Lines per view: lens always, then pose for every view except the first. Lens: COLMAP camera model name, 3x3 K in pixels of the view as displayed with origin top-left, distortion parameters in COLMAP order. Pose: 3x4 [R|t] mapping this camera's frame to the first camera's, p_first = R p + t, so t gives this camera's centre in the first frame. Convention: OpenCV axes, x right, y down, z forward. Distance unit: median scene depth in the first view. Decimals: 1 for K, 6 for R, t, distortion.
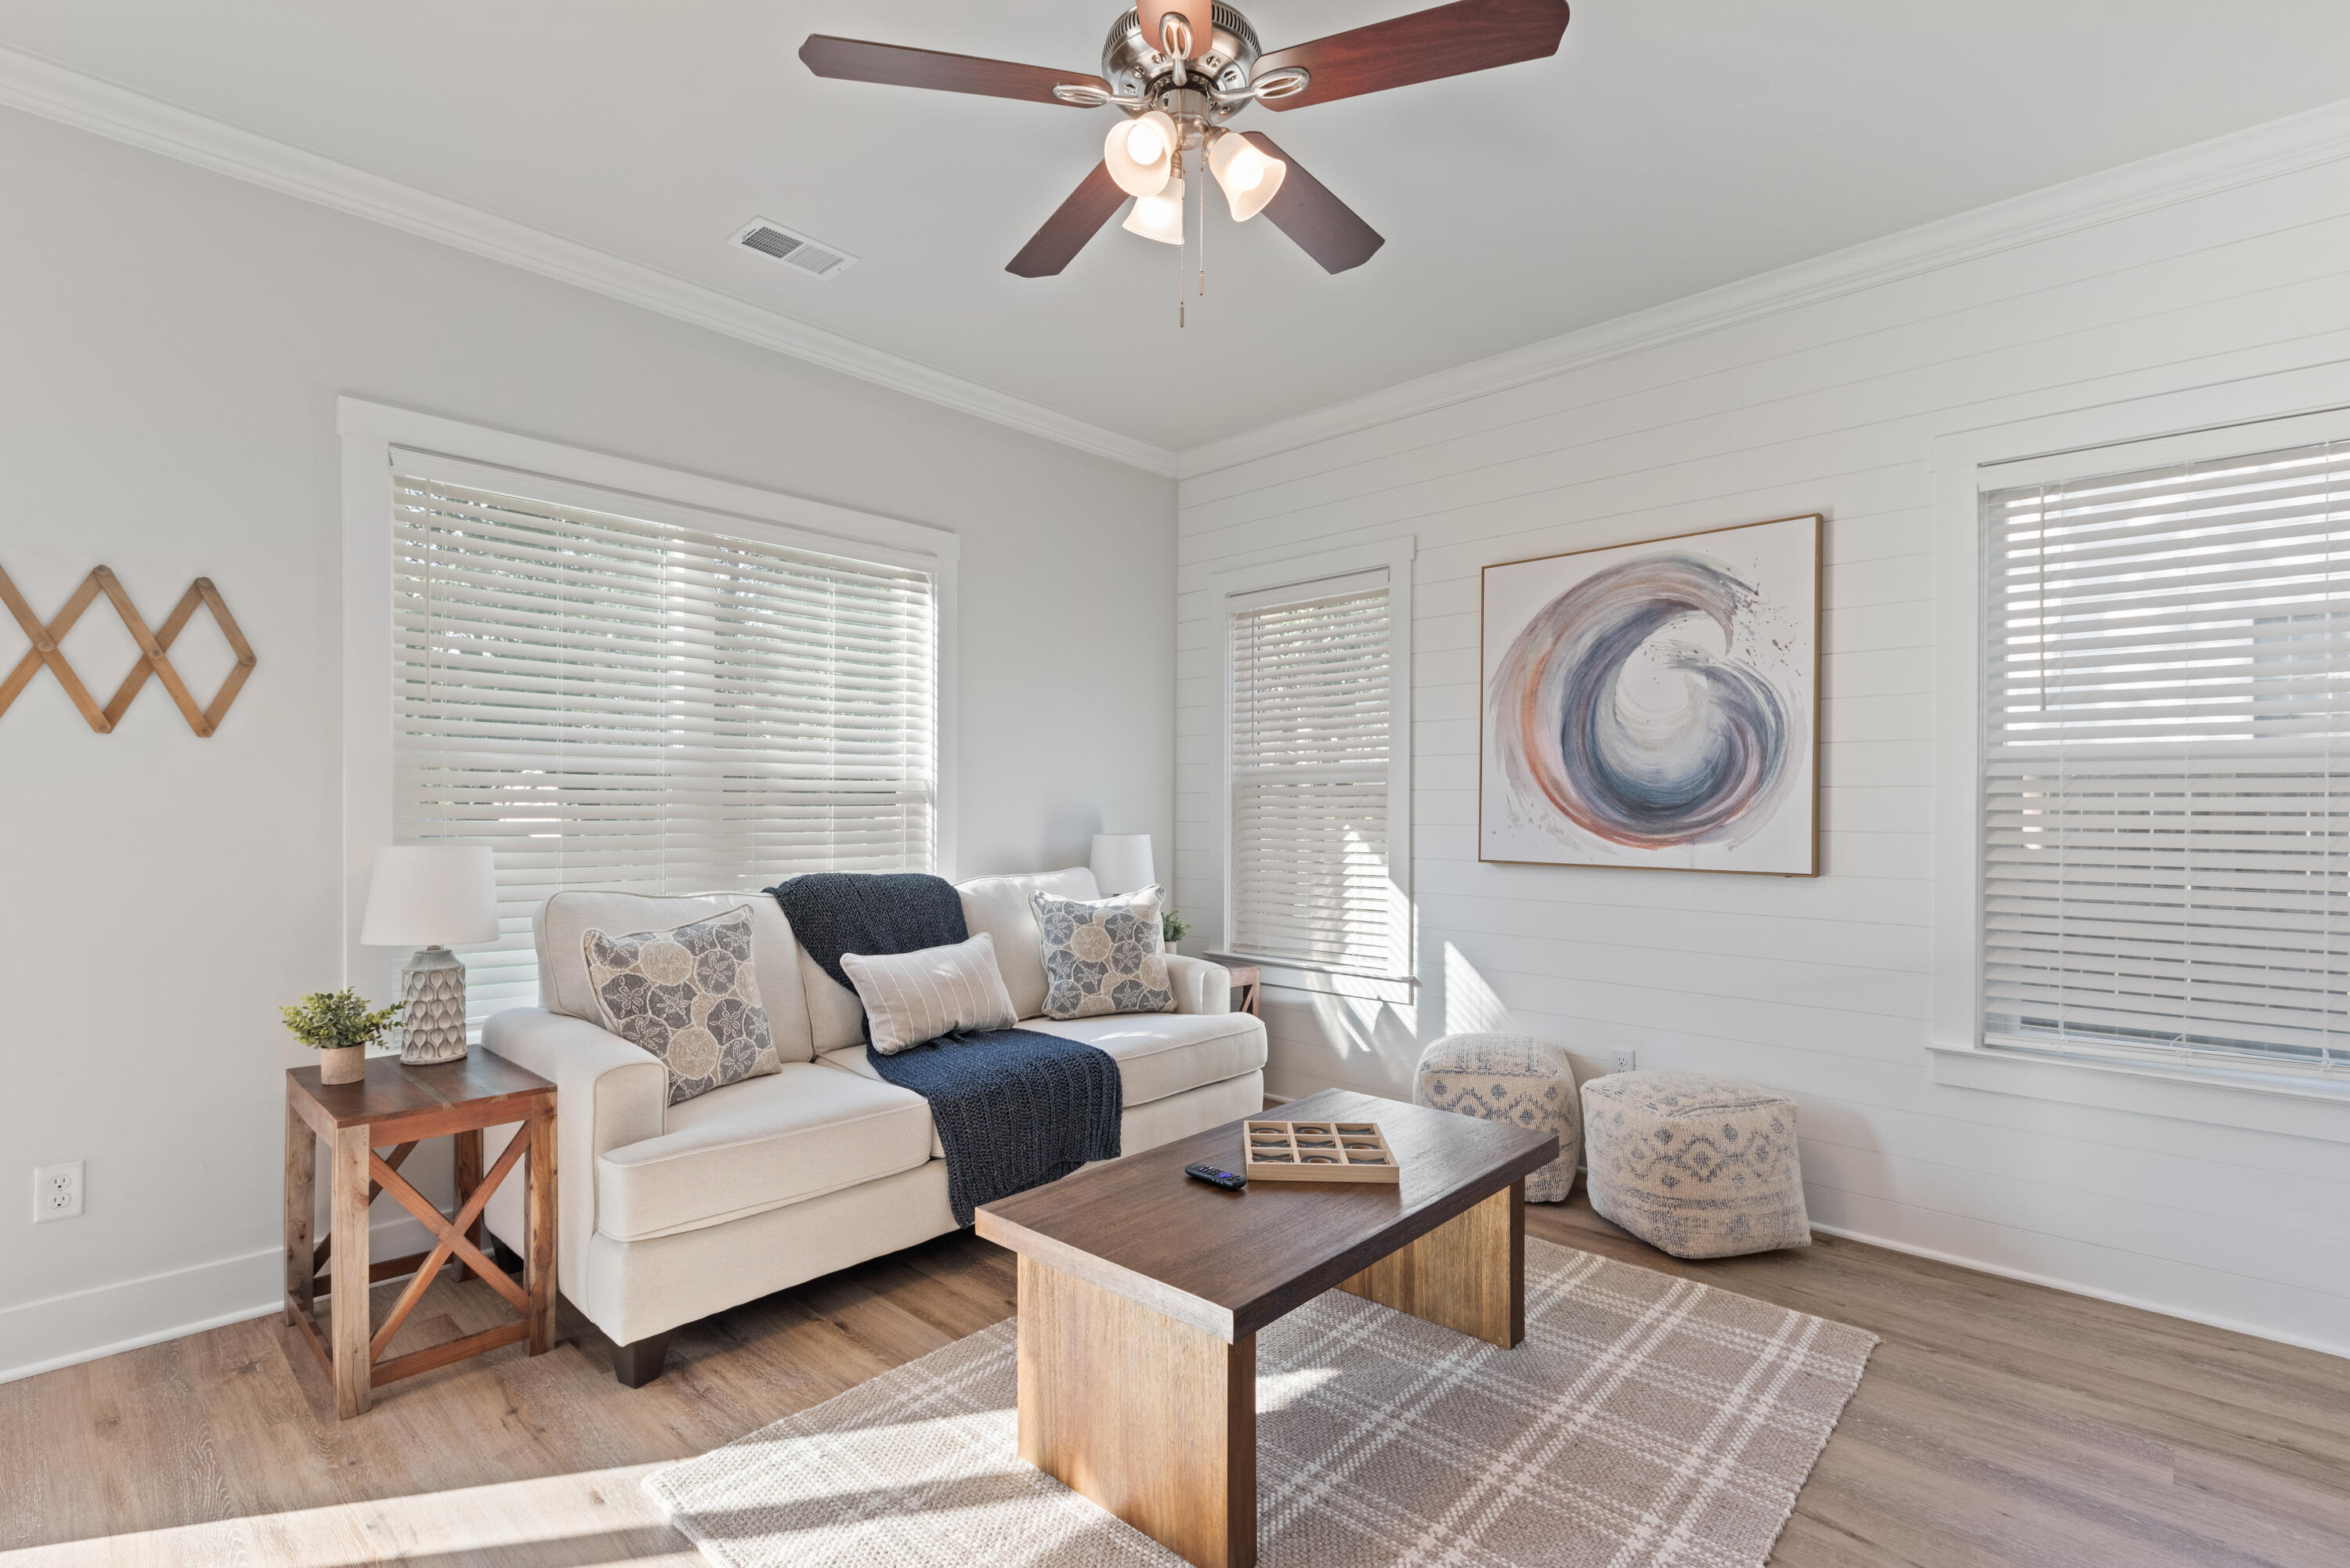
lens RADIAL K [[1083.0, 0, 1163.6], [0, 1083.0, 814.8], [0, 0, 1]] dist [0.000430, -0.001587]
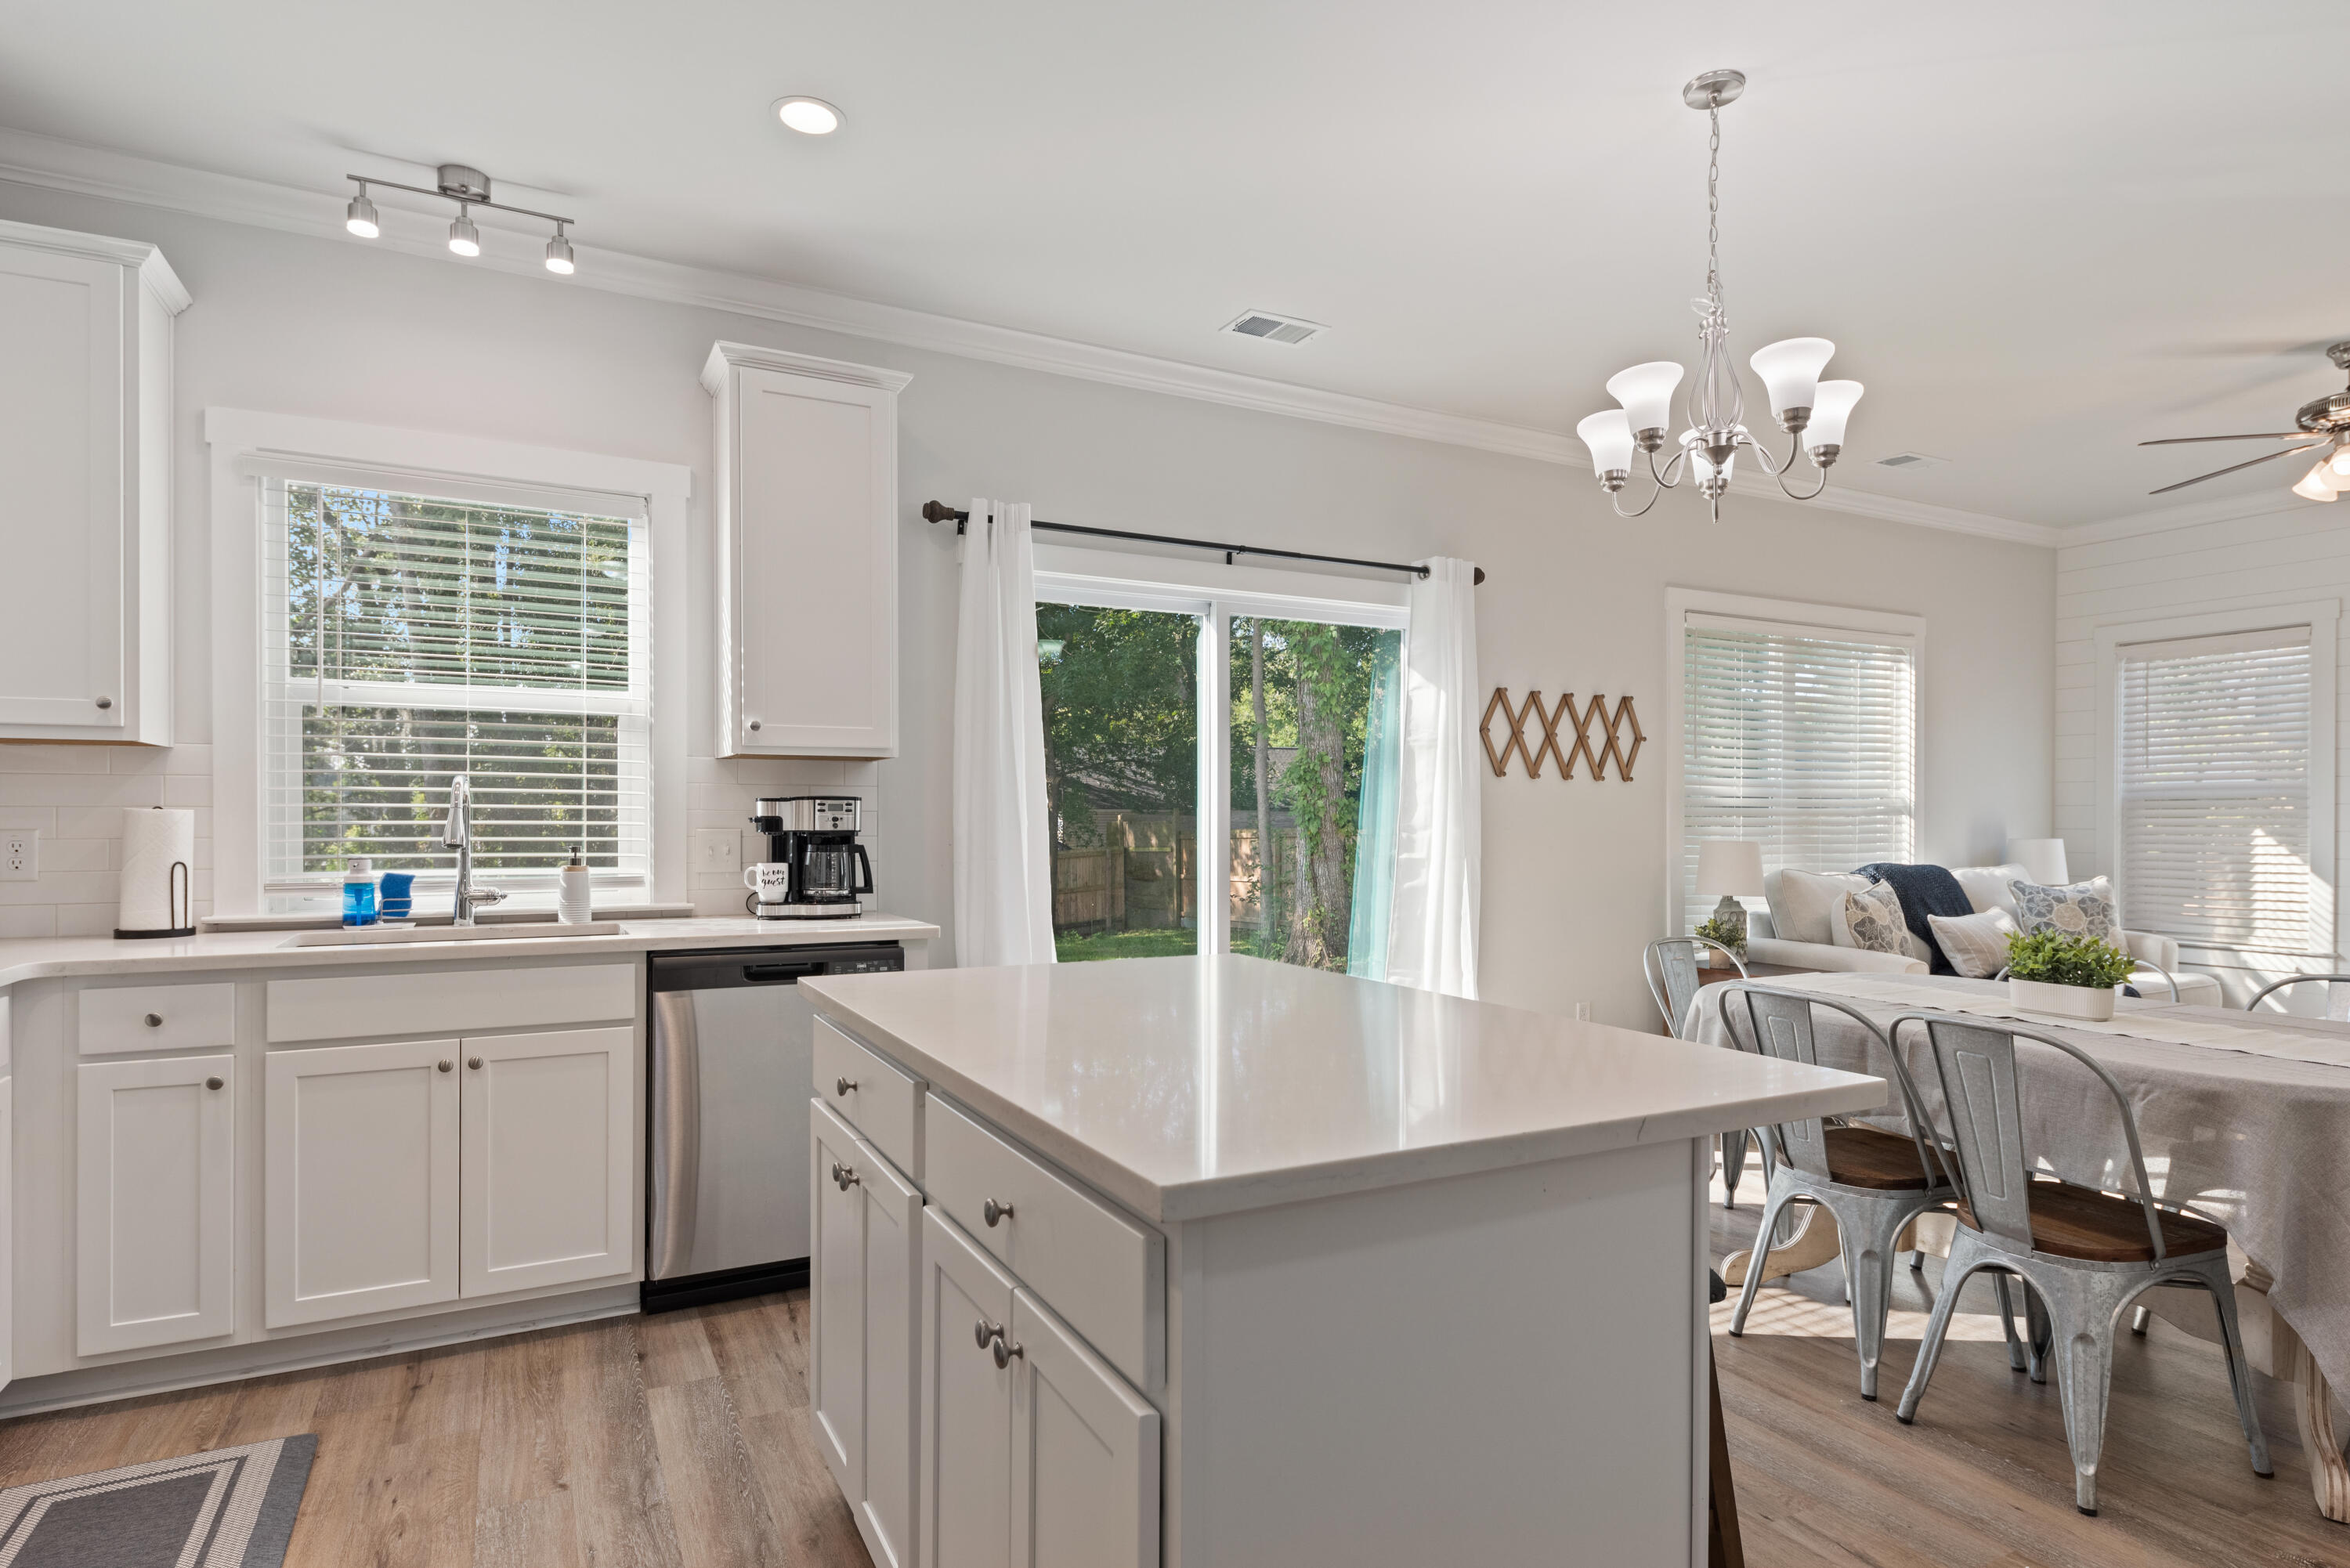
lens RADIAL K [[1239.7, 0, 1172.6], [0, 1239.7, 821.9], [0, 0, 1]] dist [0.011228, -0.010352]
pose [[0.946579, 0.000946, -0.322471, -0.696823], [-0.000794, 1.000000, 0.000603, -0.001785], [0.322472, -0.000315, 0.946579, -0.943547]]
